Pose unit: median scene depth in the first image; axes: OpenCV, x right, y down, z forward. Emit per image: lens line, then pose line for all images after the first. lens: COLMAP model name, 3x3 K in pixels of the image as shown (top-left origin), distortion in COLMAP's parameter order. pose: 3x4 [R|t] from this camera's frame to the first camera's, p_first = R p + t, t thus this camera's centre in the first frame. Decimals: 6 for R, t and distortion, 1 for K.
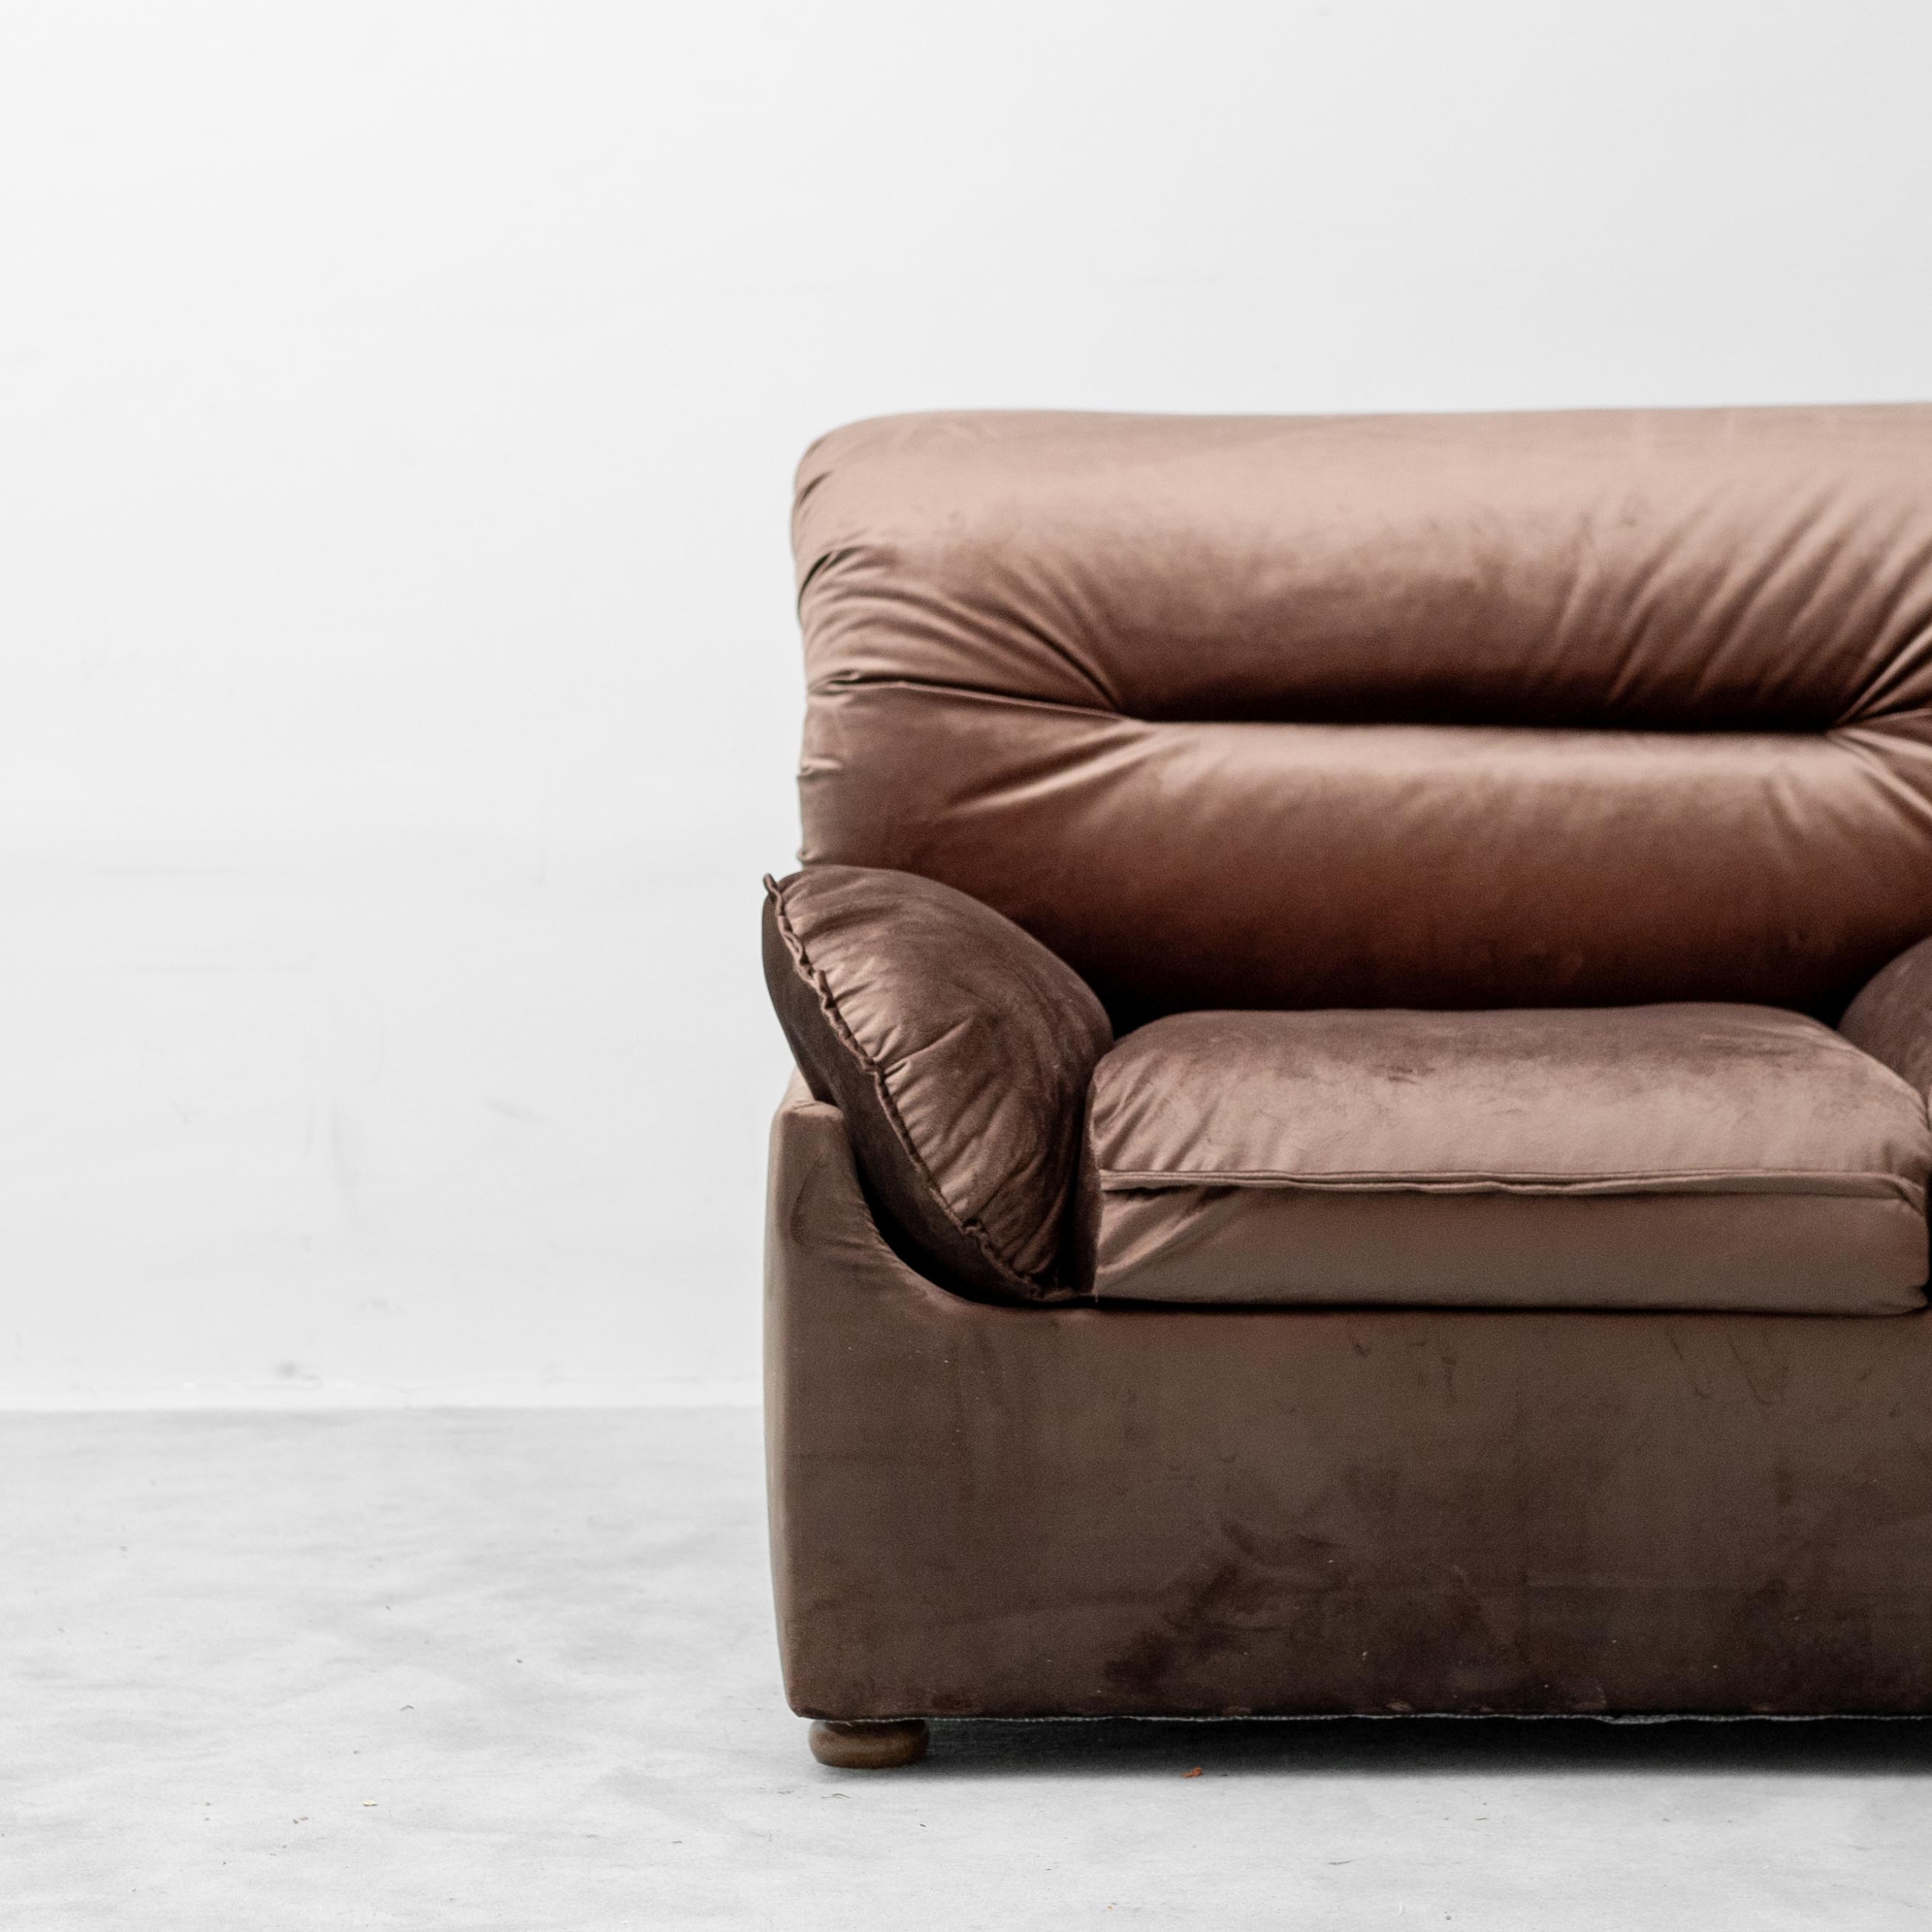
lens RADIAL K [[7670.7, 0, 966.9], [0, 7670.7, 976.3], [0, 0, 1]] dist [0.138985, 0.000000]
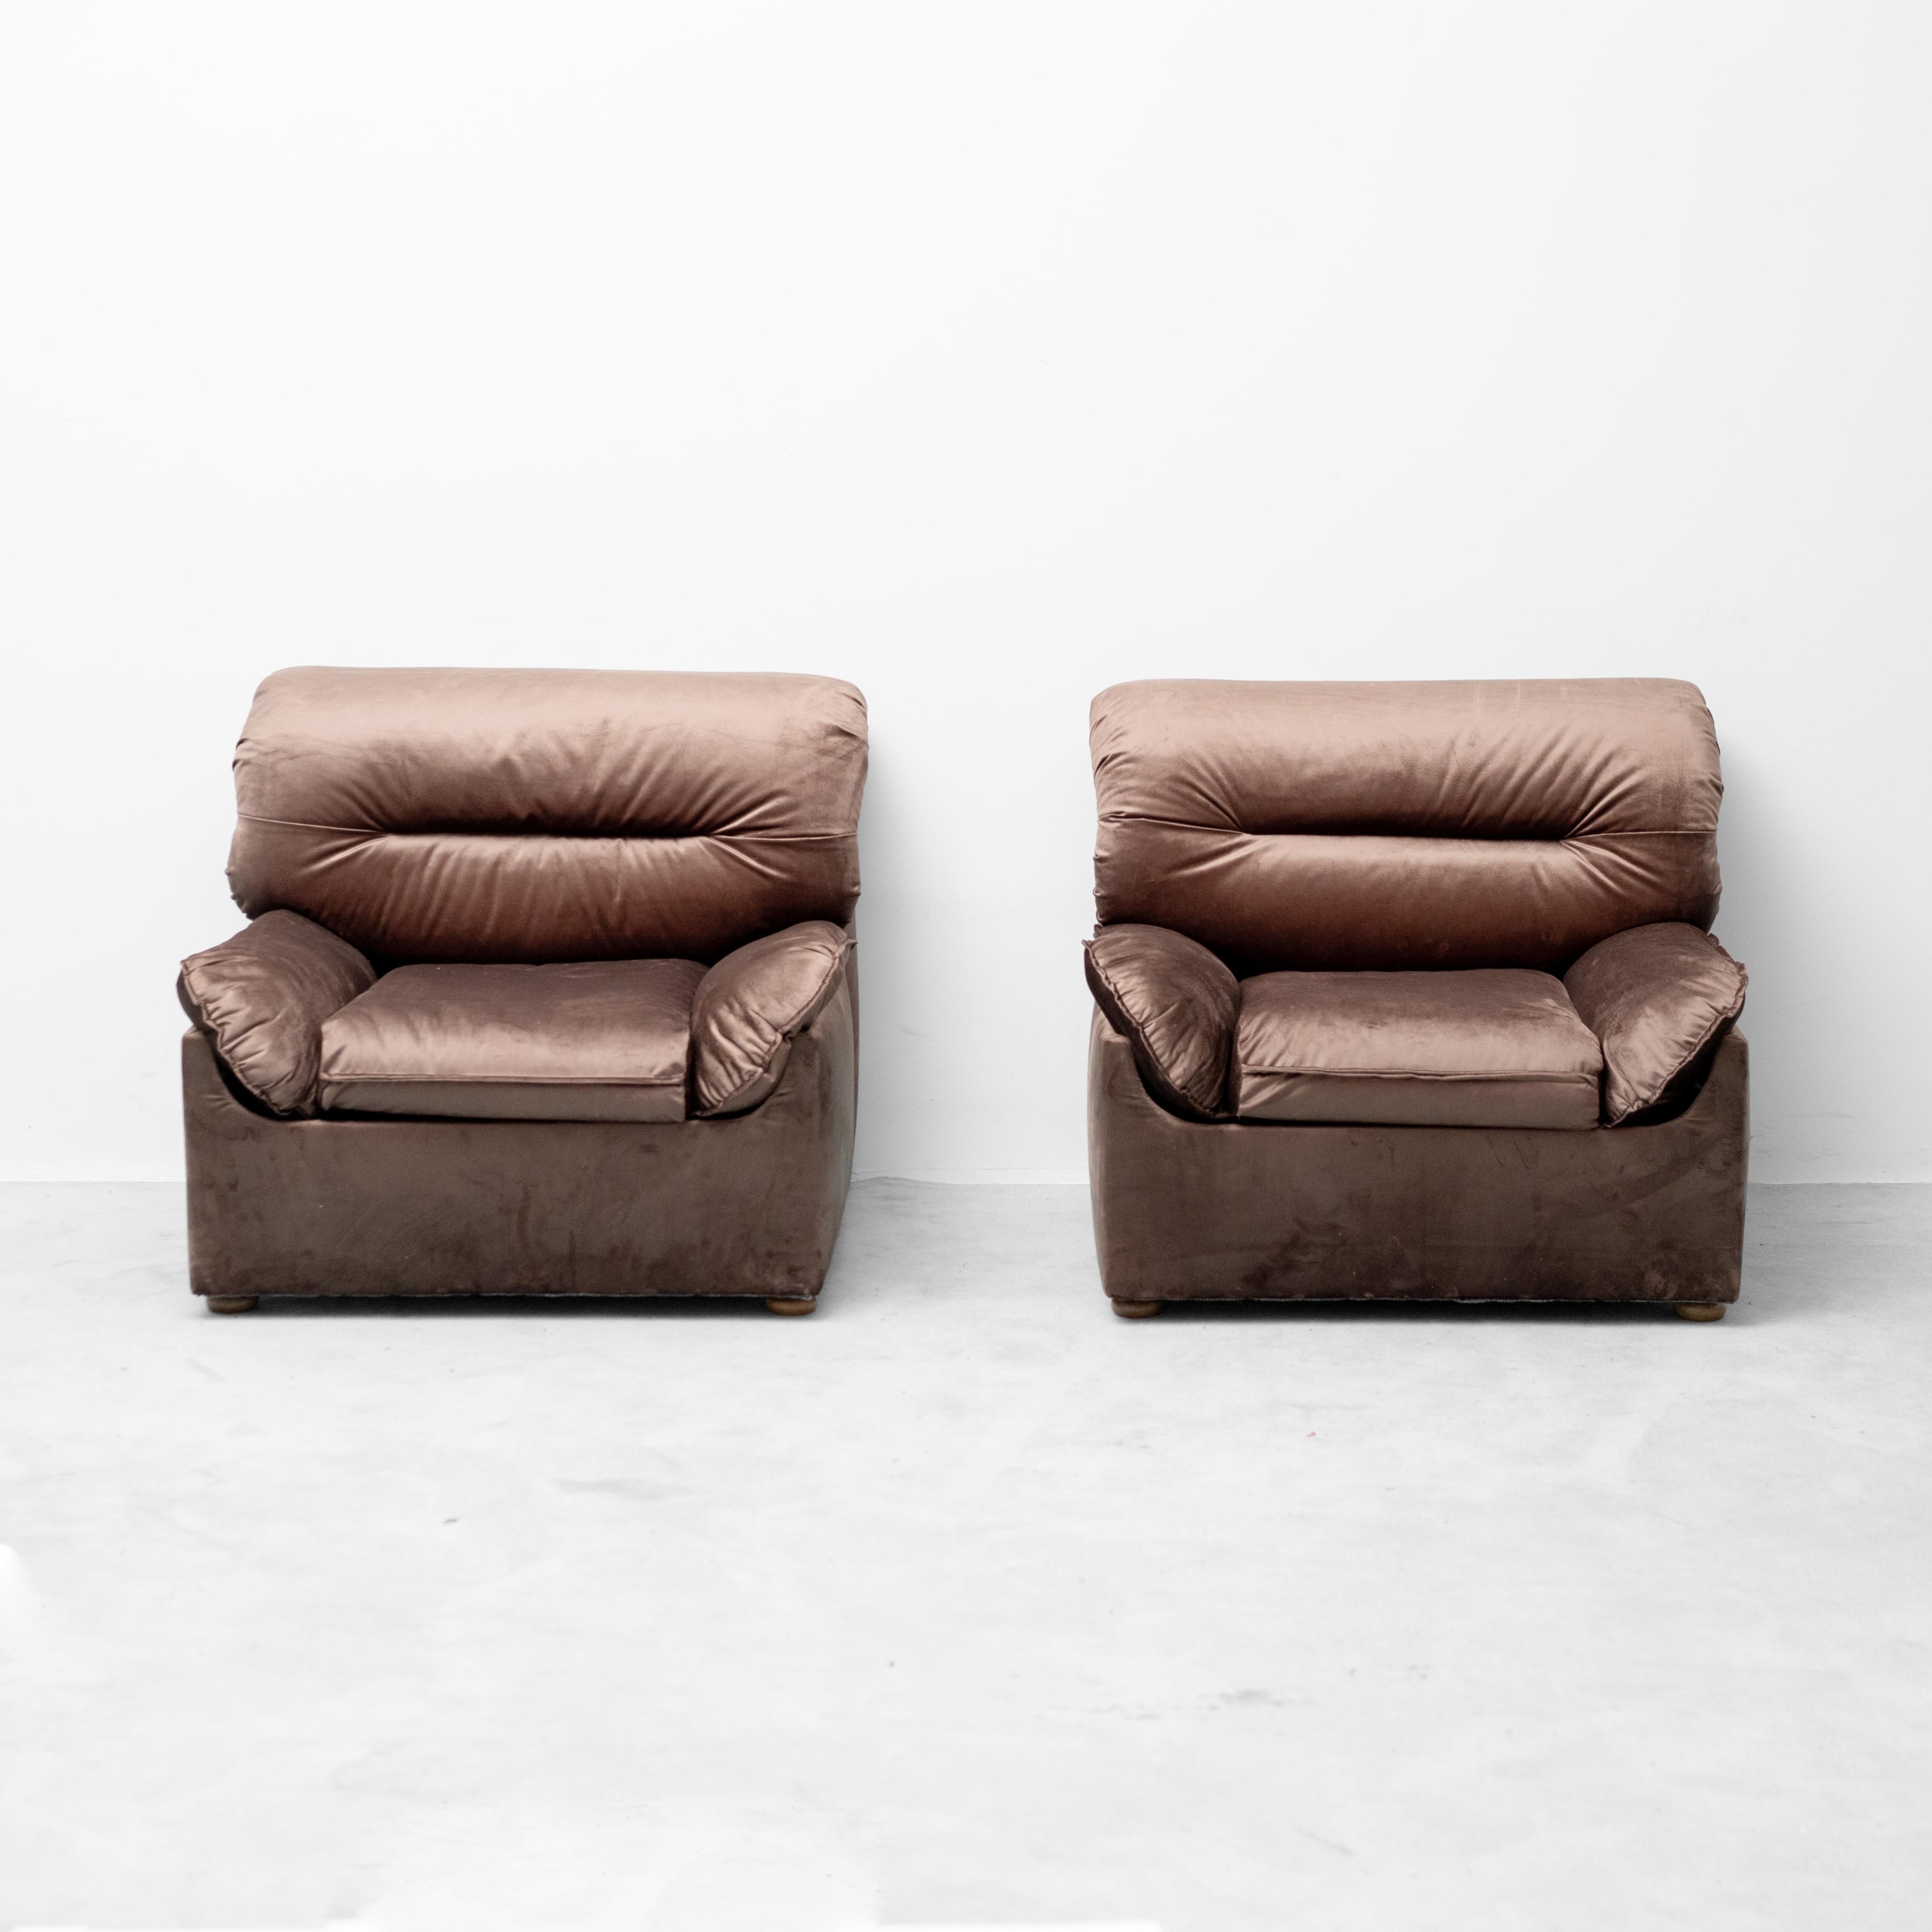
lens RADIAL K [[5174.0, 0, 982.9], [0, 5174.0, 950.2], [0, 0, 1]] dist [0.164770, 0.000000]
pose [[0.999988, 0.004885, -0.000644, -0.059313], [-0.004816, 0.996626, 0.081933, -0.135600], [0.001042, -0.081929, 0.996638, -0.546755]]
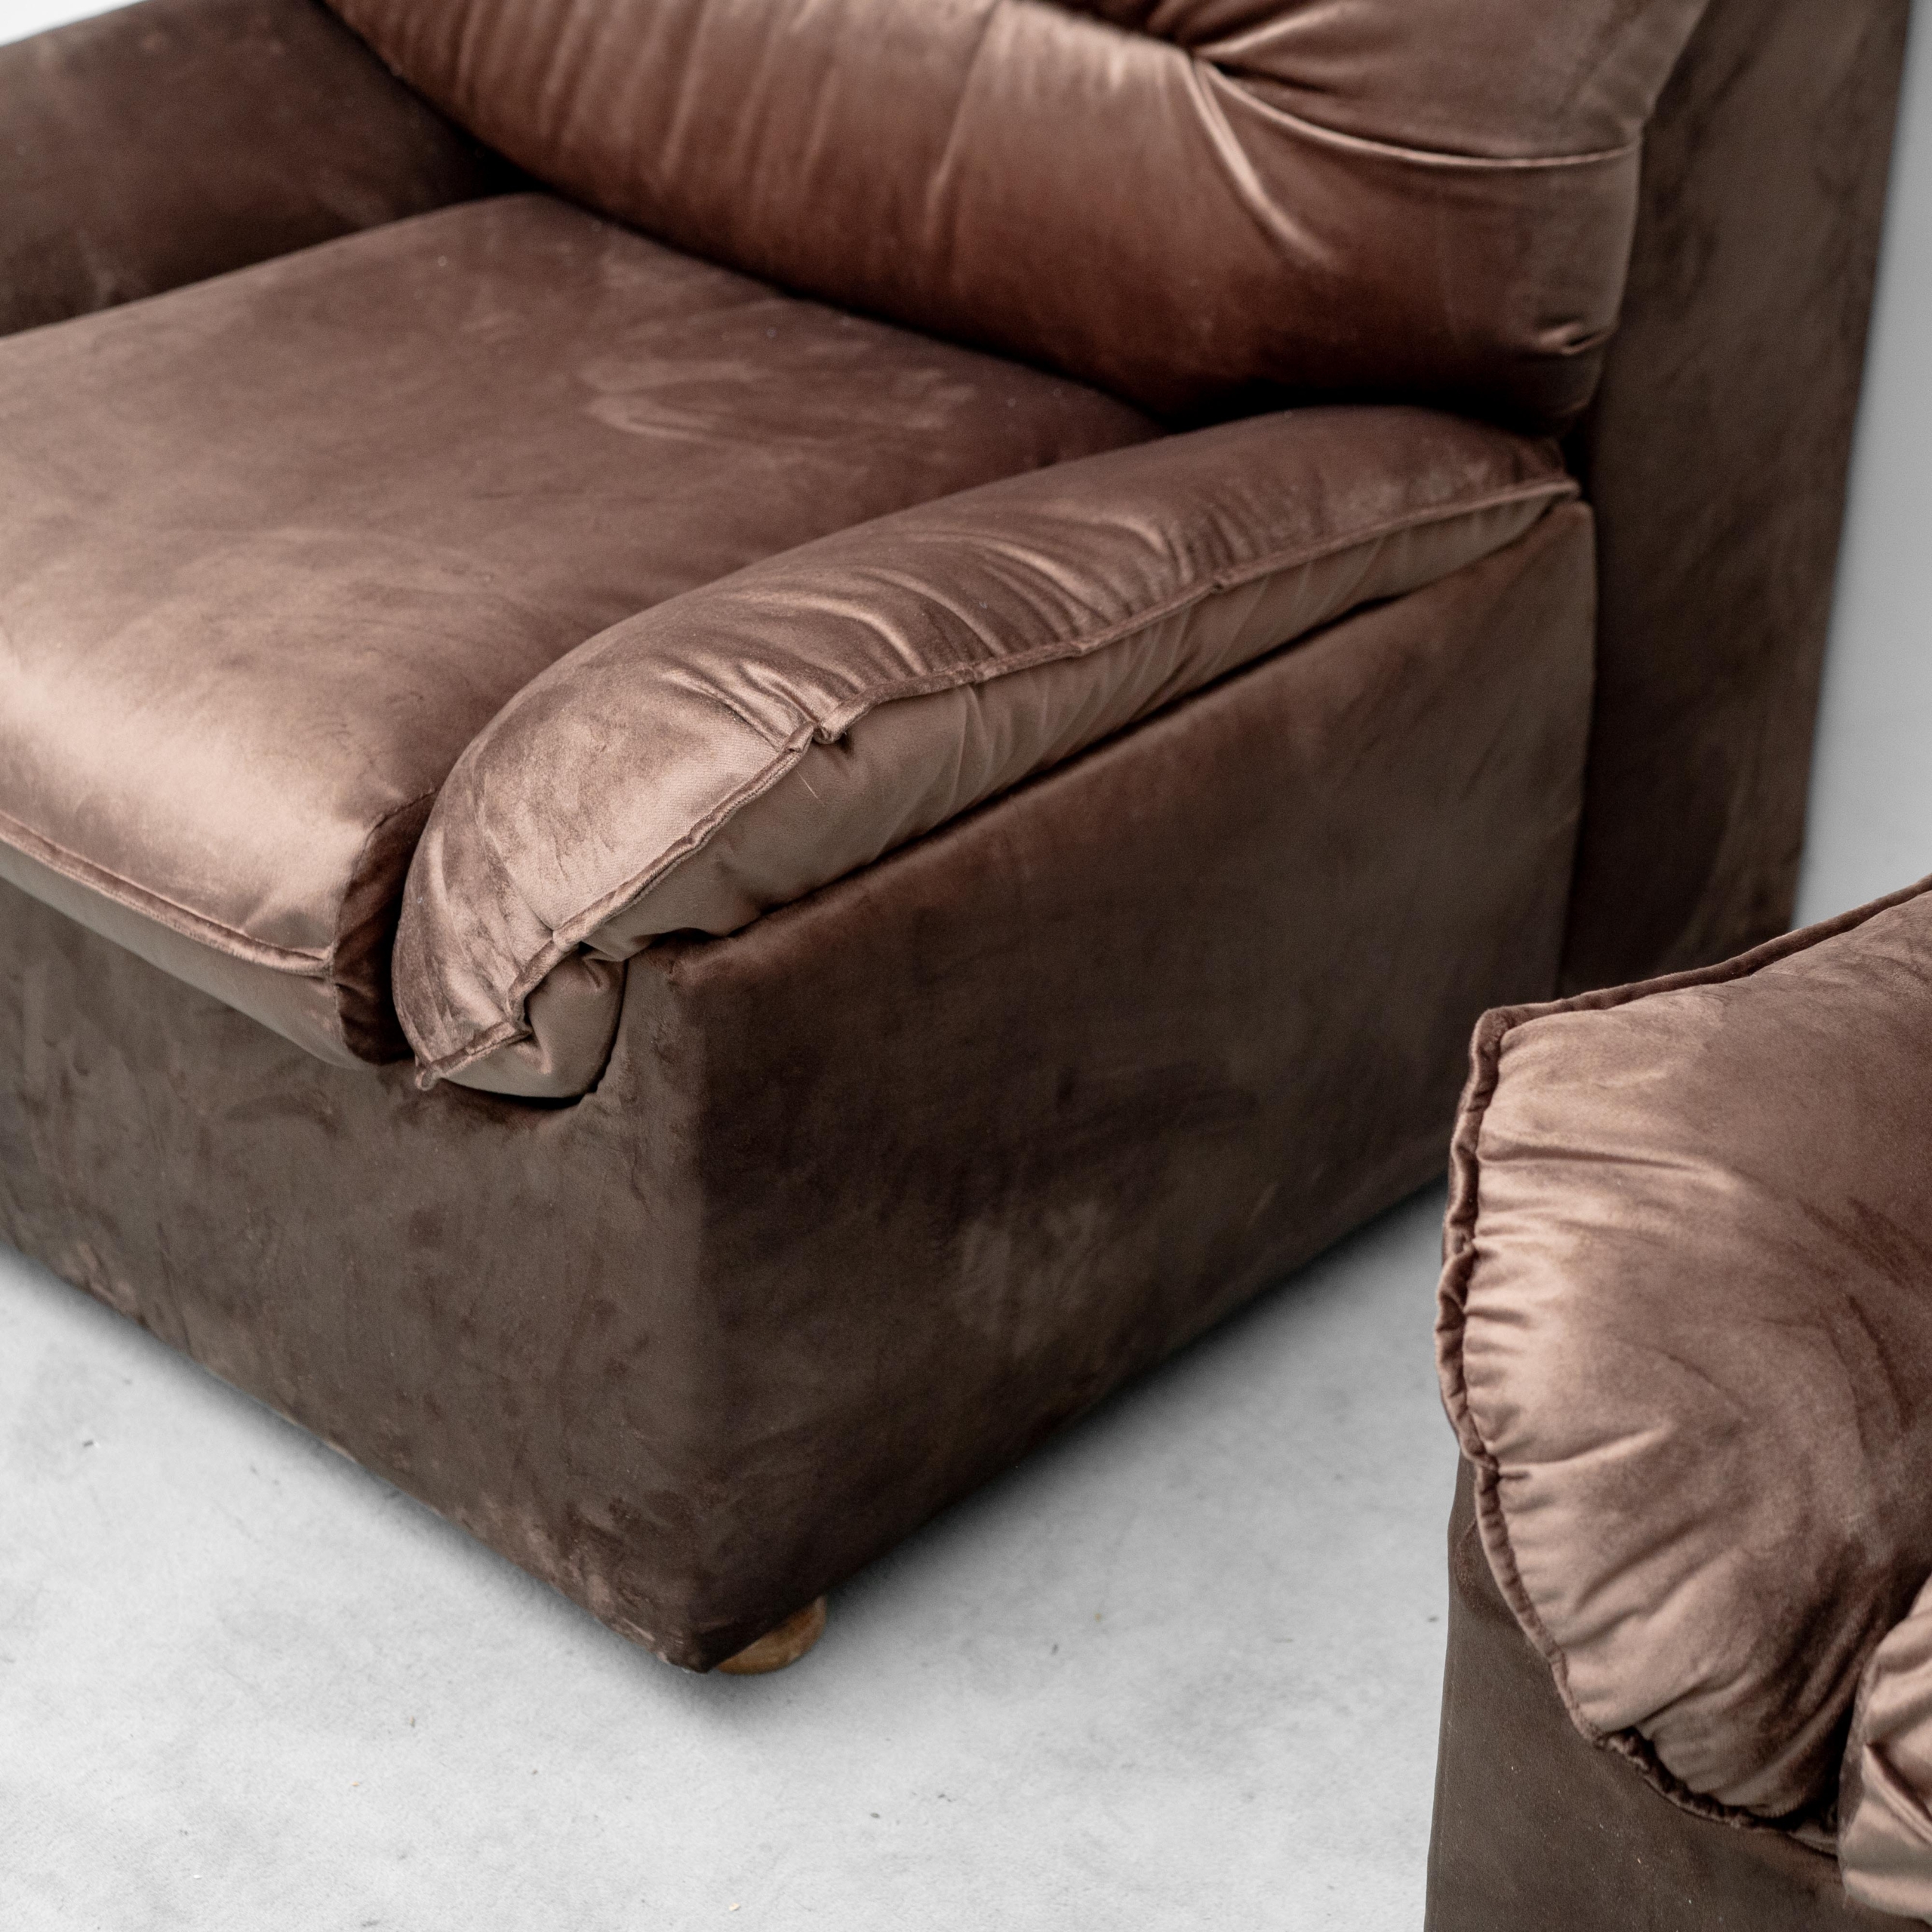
lens RADIAL K [[5174.0, 0, 972.0], [0, 5174.0, 959.0], [0, 0, 1]] dist [0.164770, 0.000000]
pose [[0.764327, 0.330437, -0.553729, 0.158672], [-0.056811, 0.889890, 0.452624, -0.191707], [0.642322, -0.314495, 0.698939, 0.701714]]
